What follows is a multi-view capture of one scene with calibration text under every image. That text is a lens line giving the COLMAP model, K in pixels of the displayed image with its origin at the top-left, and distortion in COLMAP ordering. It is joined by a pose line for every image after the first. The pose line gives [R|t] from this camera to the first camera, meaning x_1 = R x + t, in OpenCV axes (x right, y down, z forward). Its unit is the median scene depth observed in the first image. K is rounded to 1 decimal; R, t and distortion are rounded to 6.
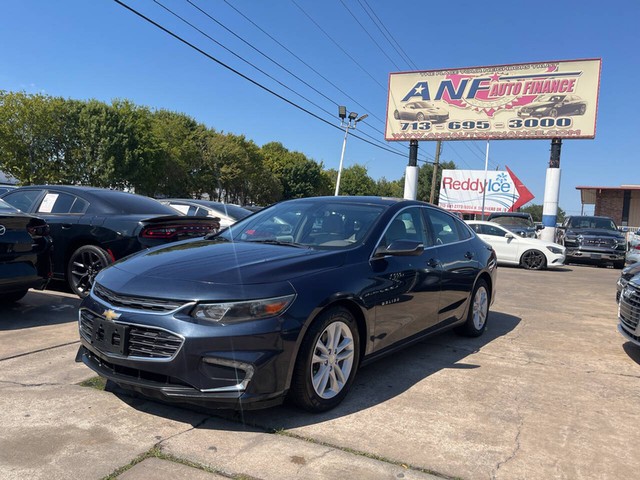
lens RADIAL K [[509.4, 0, 309.2], [0, 509.4, 240.0], [0, 0, 1]] dist [0.067022, -0.093359]
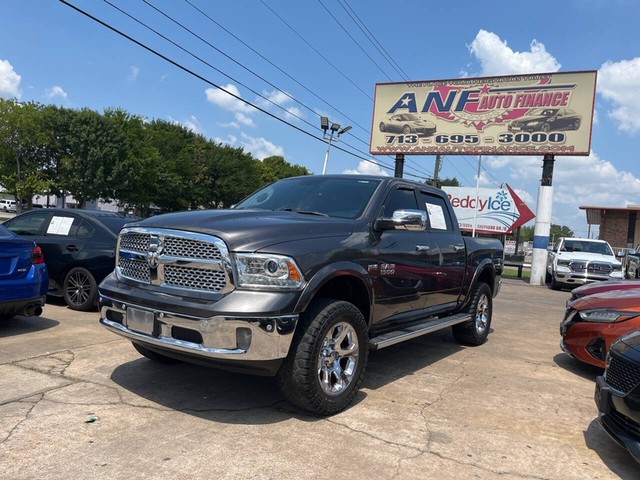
lens RADIAL K [[497.1, 0, 323.7], [0, 497.1, 237.4], [0, 0, 1]] dist [0.068939, -0.104565]
pose [[0.999734, 0.019865, -0.011696, 0.079520], [-0.020229, 0.999287, -0.031868, -0.008509], [0.011054, 0.032096, 0.999424, 0.081813]]
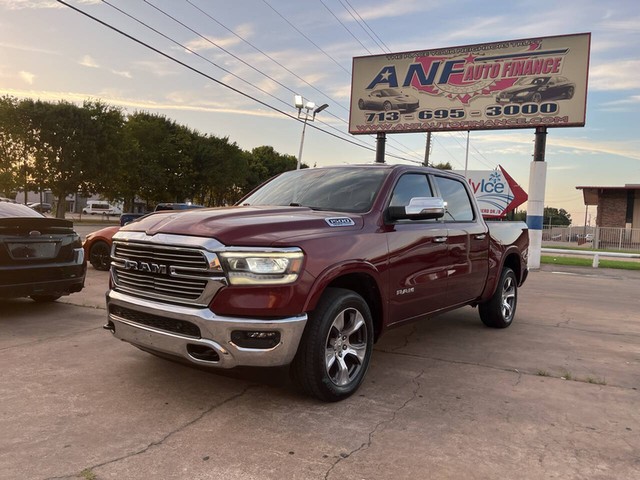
lens RADIAL K [[483.4, 0, 327.5], [0, 483.4, 238.6], [0, 0, 1]] dist [0.064005, -0.091951]
pose [[0.999849, -0.010758, -0.013638, 0.125152], [0.010590, 0.999868, -0.012331, -0.003446], [0.013769, 0.012184, 0.999831, 0.170179]]
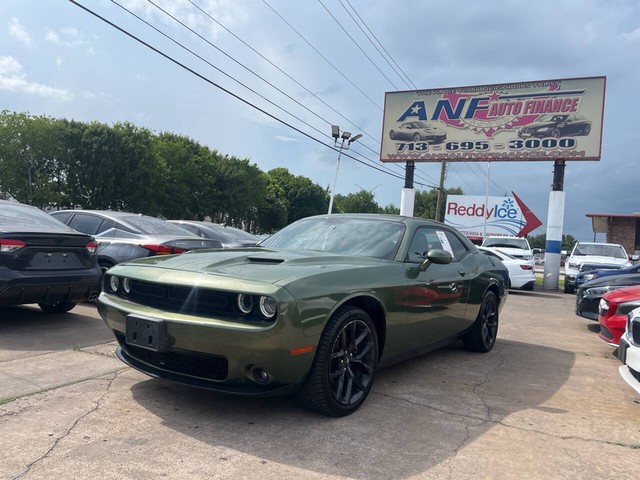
lens RADIAL K [[498.3, 0, 316.2], [0, 498.3, 239.8], [0, 0, 1]] dist [0.077159, -0.115472]
pose [[0.999660, 0.012291, -0.023009, 0.053152], [-0.013508, 0.998477, -0.053494, 0.005037], [0.022316, 0.053787, 0.998303, 0.069055]]
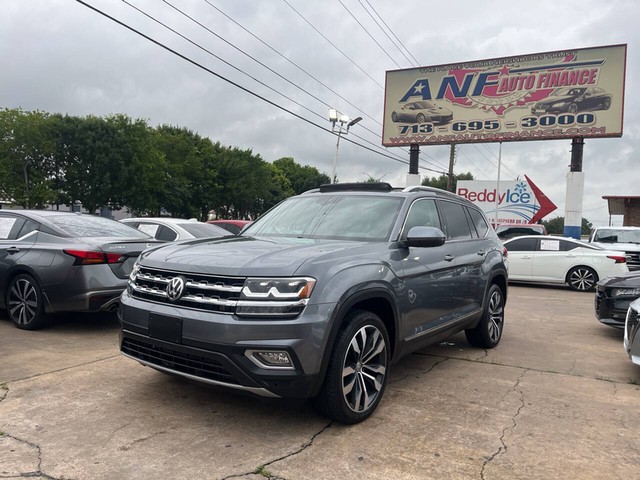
lens RADIAL K [[483.6, 0, 323.5], [0, 483.6, 240.2], [0, 0, 1]] dist [0.082474, -0.119457]
pose [[0.999024, -0.014797, -0.041617, 0.081697], [0.013524, 0.999437, -0.030720, -0.005137], [0.042048, 0.030127, 0.998661, 0.157438]]
